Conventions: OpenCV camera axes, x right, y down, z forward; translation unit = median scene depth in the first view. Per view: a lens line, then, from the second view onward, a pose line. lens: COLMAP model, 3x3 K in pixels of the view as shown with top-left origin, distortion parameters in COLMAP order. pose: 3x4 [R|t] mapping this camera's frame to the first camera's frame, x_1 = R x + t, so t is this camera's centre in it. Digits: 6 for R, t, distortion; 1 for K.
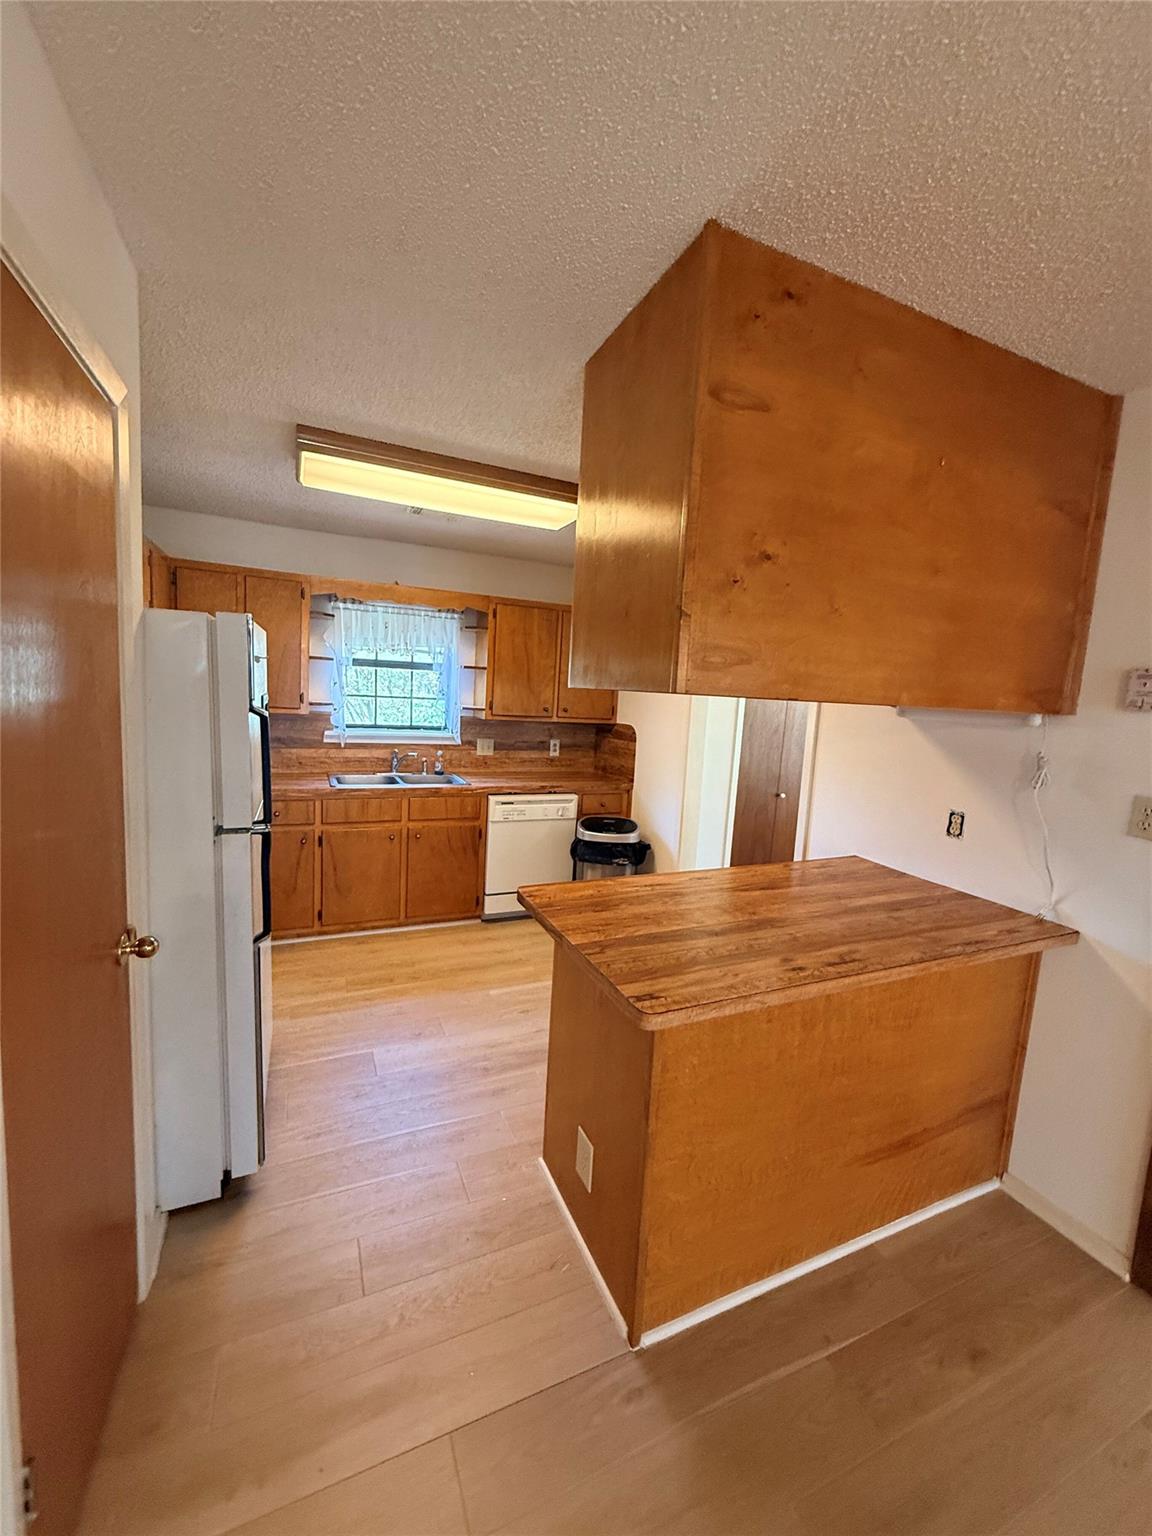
lens RADIAL K [[612.6, 0, 577.2], [0, 612.6, 764.8], [0, 0, 1]] dist [-0.000498, -0.000156]
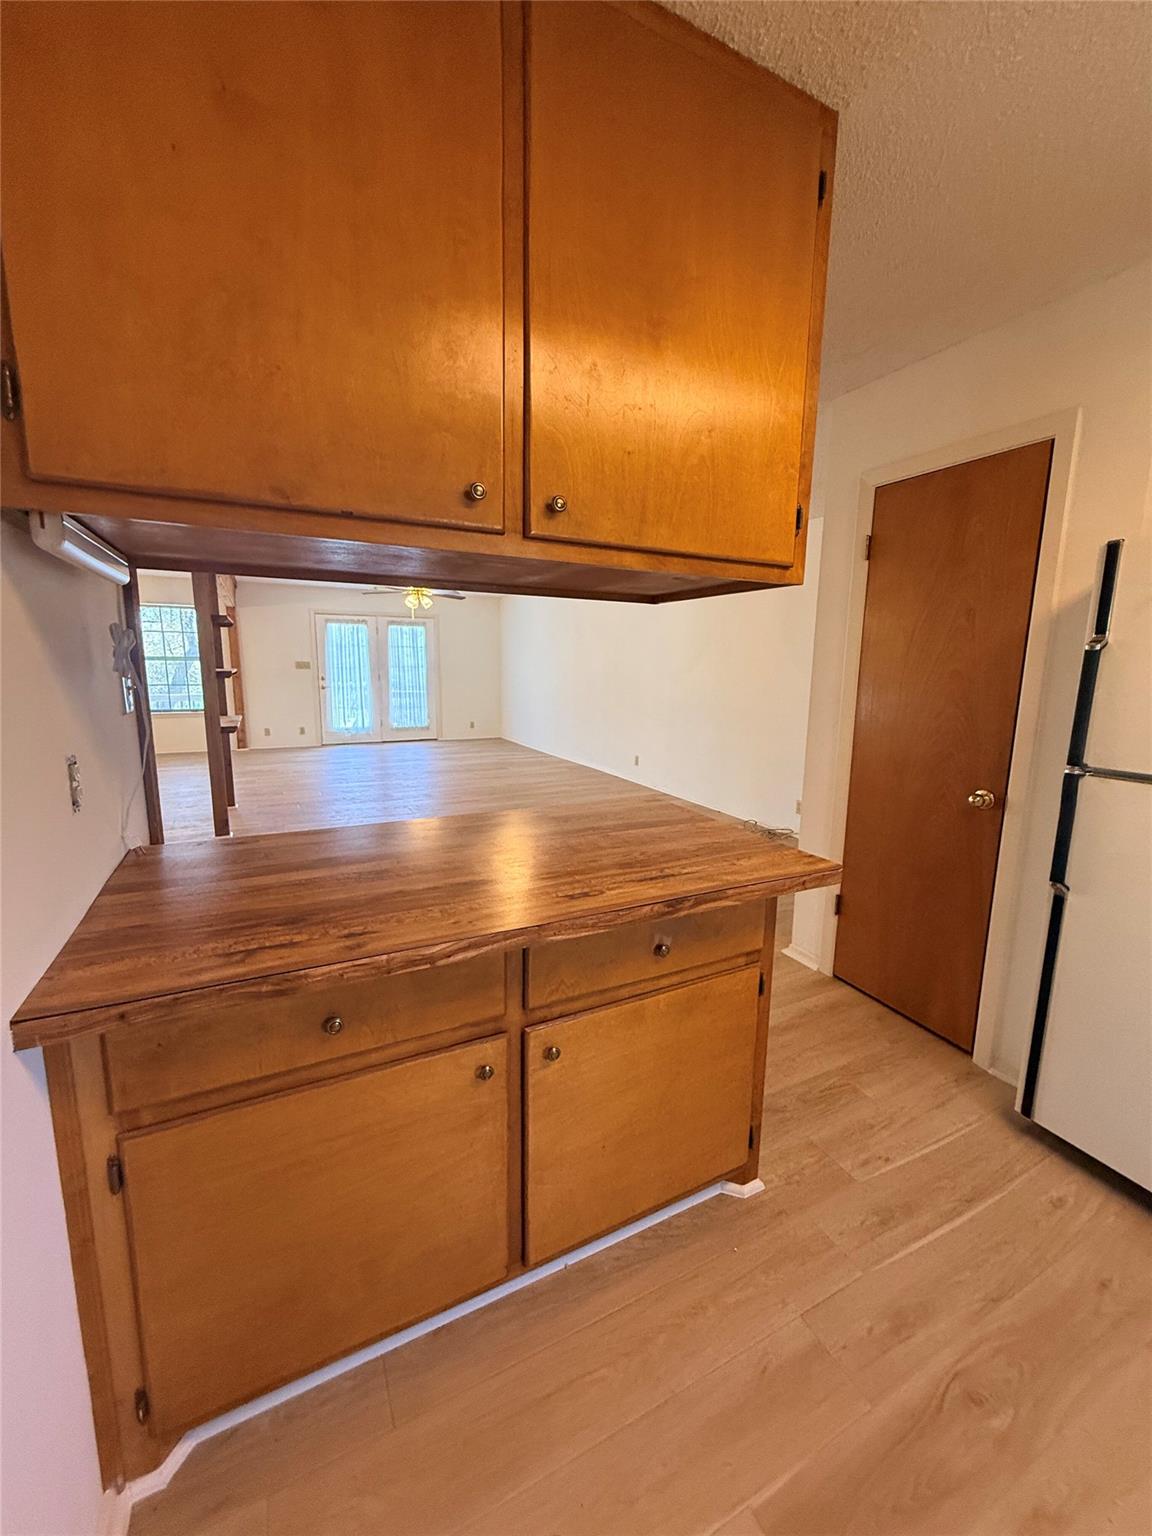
lens RADIAL K [[612.6, 0, 574.8], [0, 612.6, 770.1], [0, 0, 1]] dist [-0.000498, -0.000156]
pose [[-0.995922, -0.064294, -0.063283, 0.283755], [-0.080303, 0.951460, 0.297112, -0.104519], [0.041108, 0.300982, -0.952743, 1.692930]]
